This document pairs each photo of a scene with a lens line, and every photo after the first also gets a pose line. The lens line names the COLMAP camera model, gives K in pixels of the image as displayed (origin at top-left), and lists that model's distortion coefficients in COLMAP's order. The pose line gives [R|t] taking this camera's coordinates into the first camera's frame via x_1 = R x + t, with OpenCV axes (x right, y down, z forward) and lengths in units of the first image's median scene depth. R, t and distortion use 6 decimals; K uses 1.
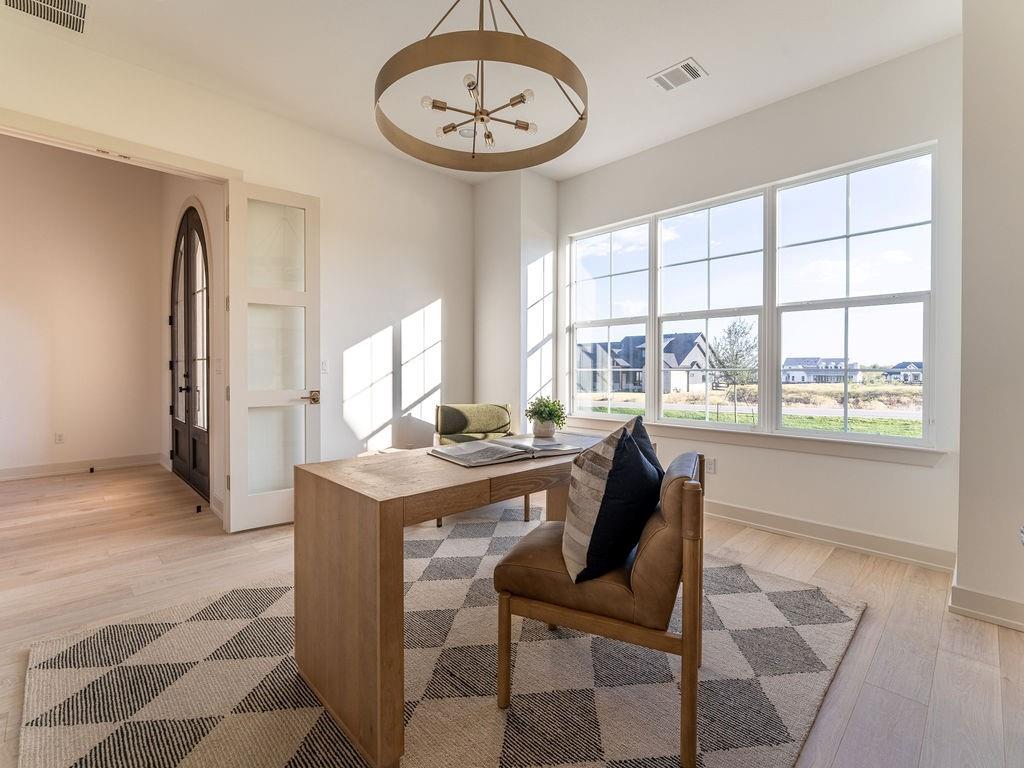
lens RADIAL K [[465.7, 0, 512.0], [0, 465.7, 384.0], [0, 0, 1]] dist [0.000032, -0.000058]
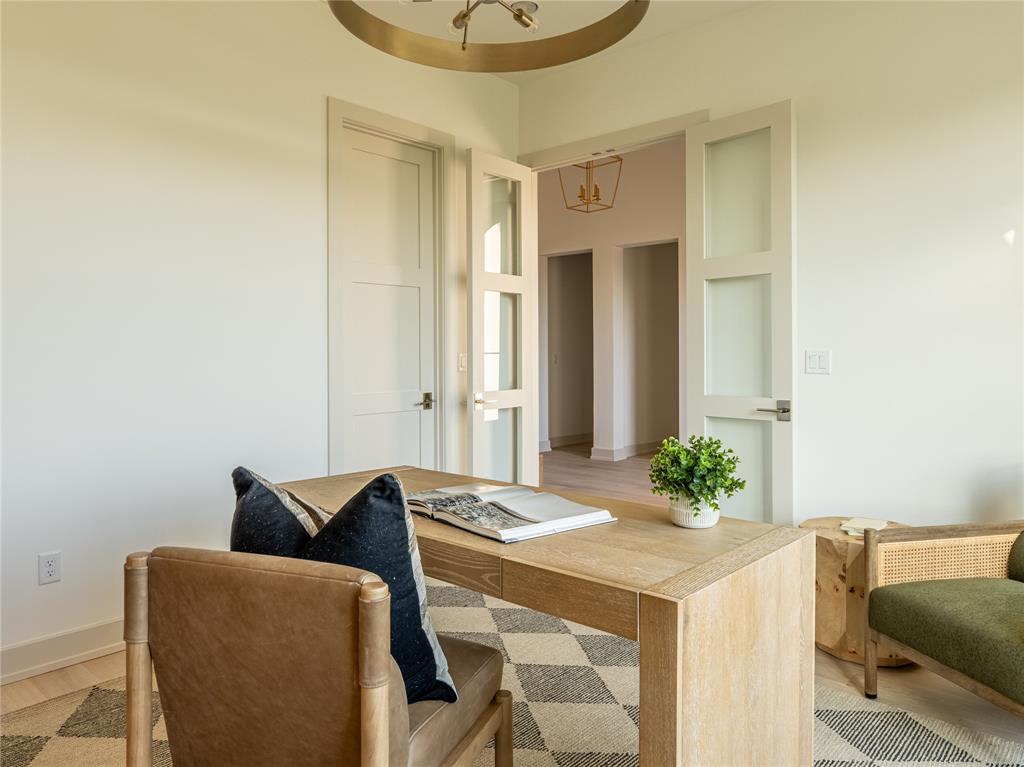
lens RADIAL K [[705.4, 0, 512.0], [0, 705.4, 383.5], [0, 0, 1]] dist [0.000476, -0.000114]
pose [[0.060391, 0.031671, -0.997672, 0.533193], [-0.028615, 0.999141, 0.029985, -0.028052], [0.997765, 0.026738, 0.061245, 0.571643]]
